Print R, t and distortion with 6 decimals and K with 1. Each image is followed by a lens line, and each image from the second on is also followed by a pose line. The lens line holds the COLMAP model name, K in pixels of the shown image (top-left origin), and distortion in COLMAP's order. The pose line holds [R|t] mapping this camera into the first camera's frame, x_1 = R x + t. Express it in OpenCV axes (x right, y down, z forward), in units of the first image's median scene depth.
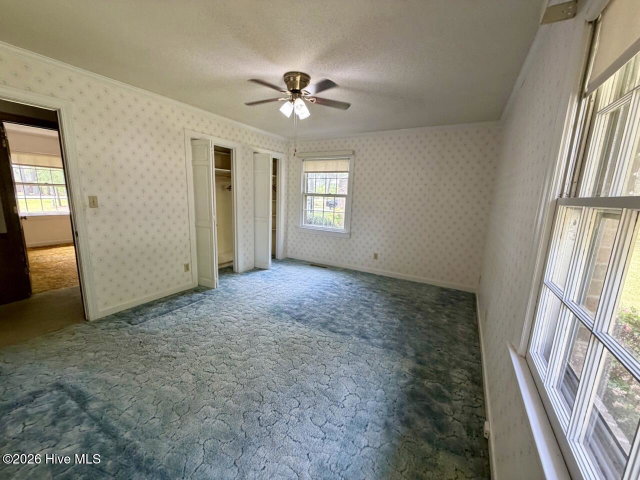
lens RADIAL K [[255.4, 0, 321.8], [0, 255.4, 241.5], [0, 0, 1]] dist [-0.003313, 0.000058]
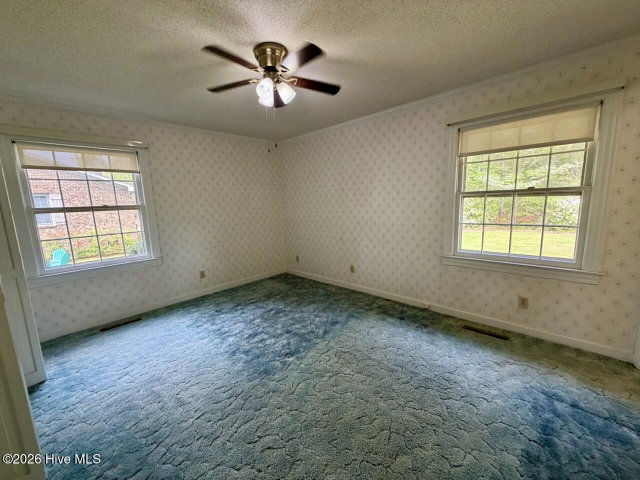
lens RADIAL K [[255.4, 0, 318.7], [0, 255.4, 239.6], [0, 0, 1]] dist [-0.003313, 0.000058]
pose [[0.242781, -0.192609, 0.950768, -0.635317], [0.222695, 0.964982, 0.138623, -0.114095], [-0.944174, 0.178077, 0.277173, 0.515754]]
